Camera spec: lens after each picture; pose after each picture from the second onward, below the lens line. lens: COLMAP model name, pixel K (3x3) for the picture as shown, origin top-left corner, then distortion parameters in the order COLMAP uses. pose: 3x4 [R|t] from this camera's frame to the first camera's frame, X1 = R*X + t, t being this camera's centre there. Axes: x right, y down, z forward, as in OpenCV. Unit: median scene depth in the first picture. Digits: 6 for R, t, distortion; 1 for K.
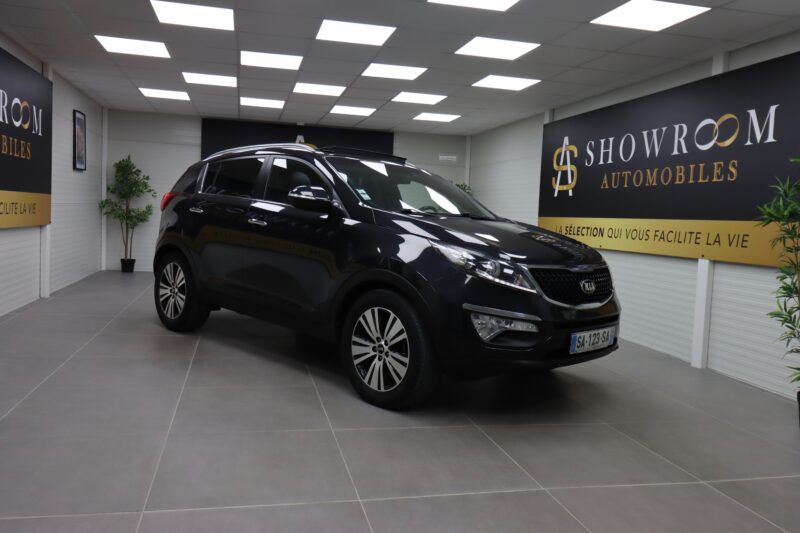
lens RADIAL K [[642.6, 0, 395.9], [0, 642.6, 272.7], [0, 0, 1]] dist [0.025373, 0.022500]
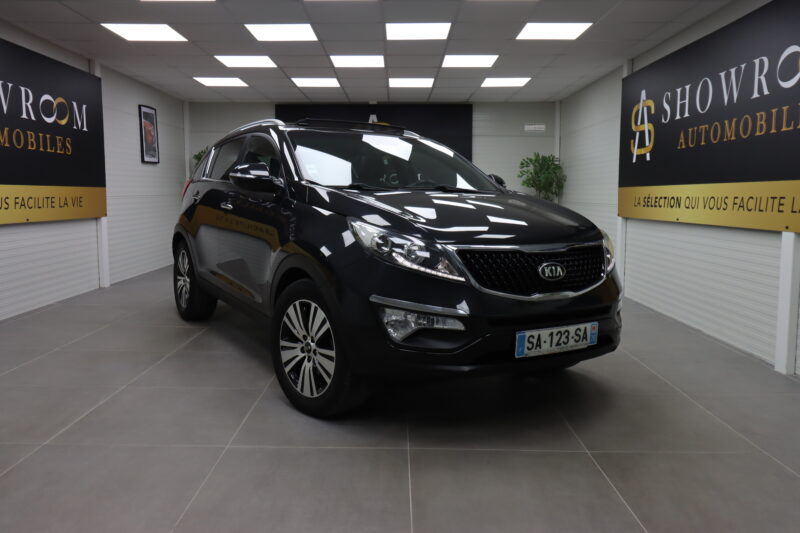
lens RADIAL K [[642.6, 0, 386.7], [0, 642.6, 267.6], [0, 0, 1]] dist [0.025373, 0.022500]
pose [[0.968471, -0.014665, -0.248696, 0.187804], [0.019063, 0.999701, 0.015286, 0.000834], [0.248397, -0.019545, 0.968461, 0.124409]]
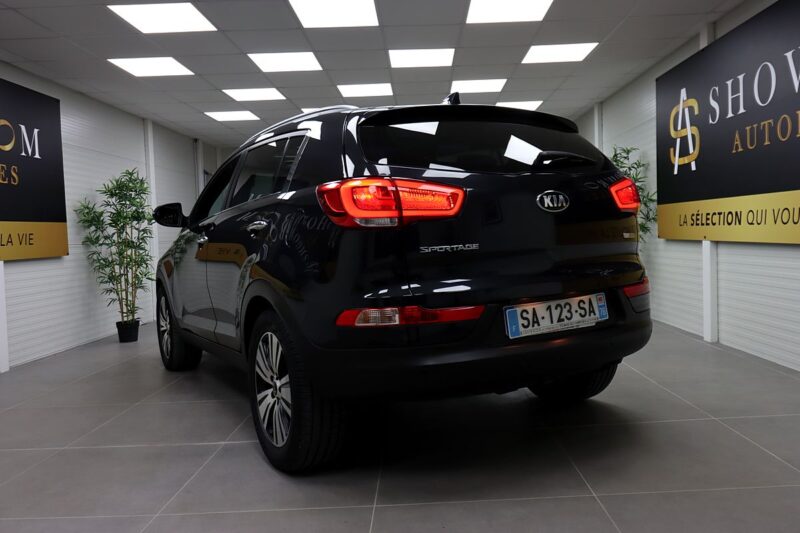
lens RADIAL K [[642.6, 0, 393.9], [0, 642.6, 248.2], [0, 0, 1]] dist [0.025373, 0.022500]
pose [[0.958485, -0.061458, -0.278442, 0.188679], [0.043877, 0.996655, -0.068943, -0.001426], [0.281748, 0.053864, 0.957975, 0.303639]]
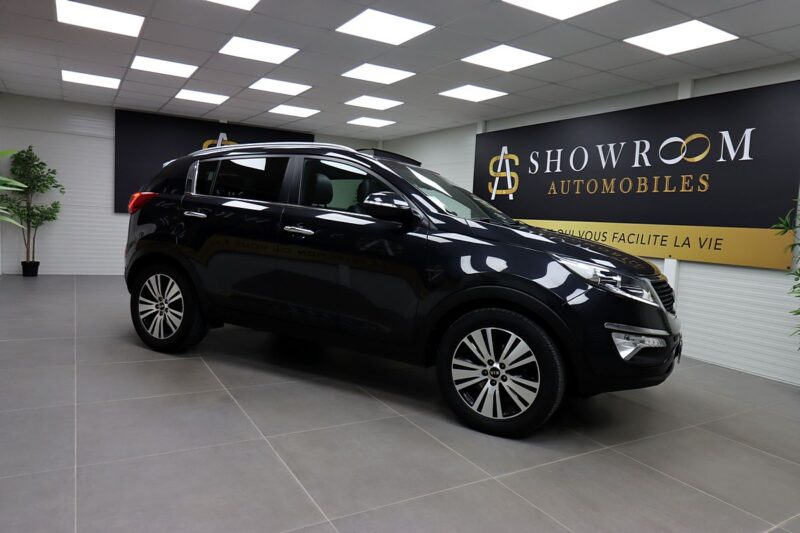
lens RADIAL K [[539.6, 0, 401.4], [0, 539.6, 267.4], [0, 0, 1]] dist [0.015169, 0.000472]
pose [[0.953332, -0.025917, 0.300810, -0.248166], [0.019852, 0.999534, 0.023203, -0.034026], [-0.301271, -0.016148, 0.953402, 0.201585]]
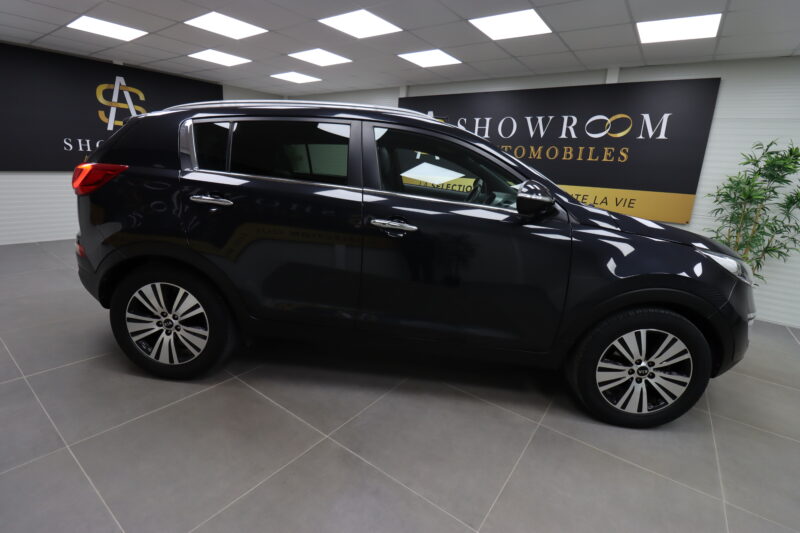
lens RADIAL K [[375.7, 0, 403.3], [0, 375.7, 265.4], [0, 0, 1]] dist [-0.004827, -0.007239]
pose [[0.757545, -0.172062, 0.629699, -0.383169], [0.036793, 0.974358, 0.221975, -0.102111], [-0.651746, -0.144987, 0.744450, 0.556810]]
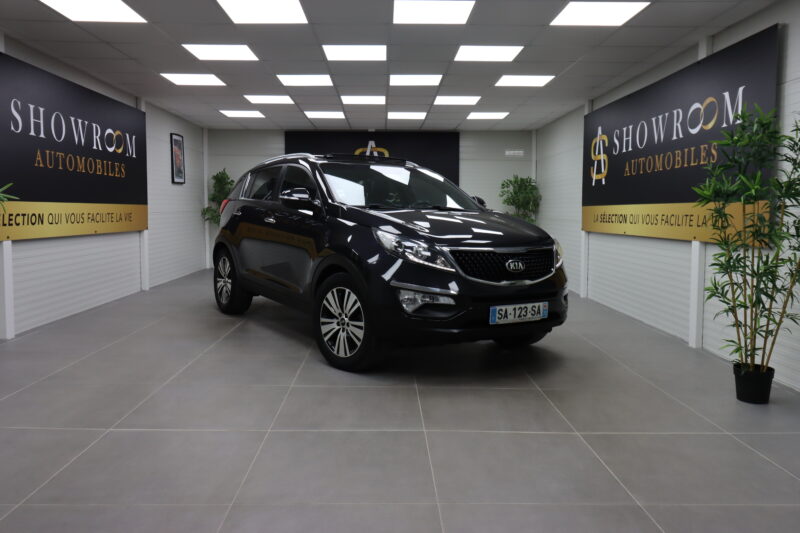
lens RADIAL K [[642.6, 0, 390.1], [0, 642.6, 269.9], [0, 0, 1]] dist [0.025373, 0.022500]
pose [[0.974268, -0.019320, -0.224561, 0.212556], [0.018587, 0.999813, -0.005379, 0.019354], [0.224623, 0.001066, 0.974445, -0.090004]]
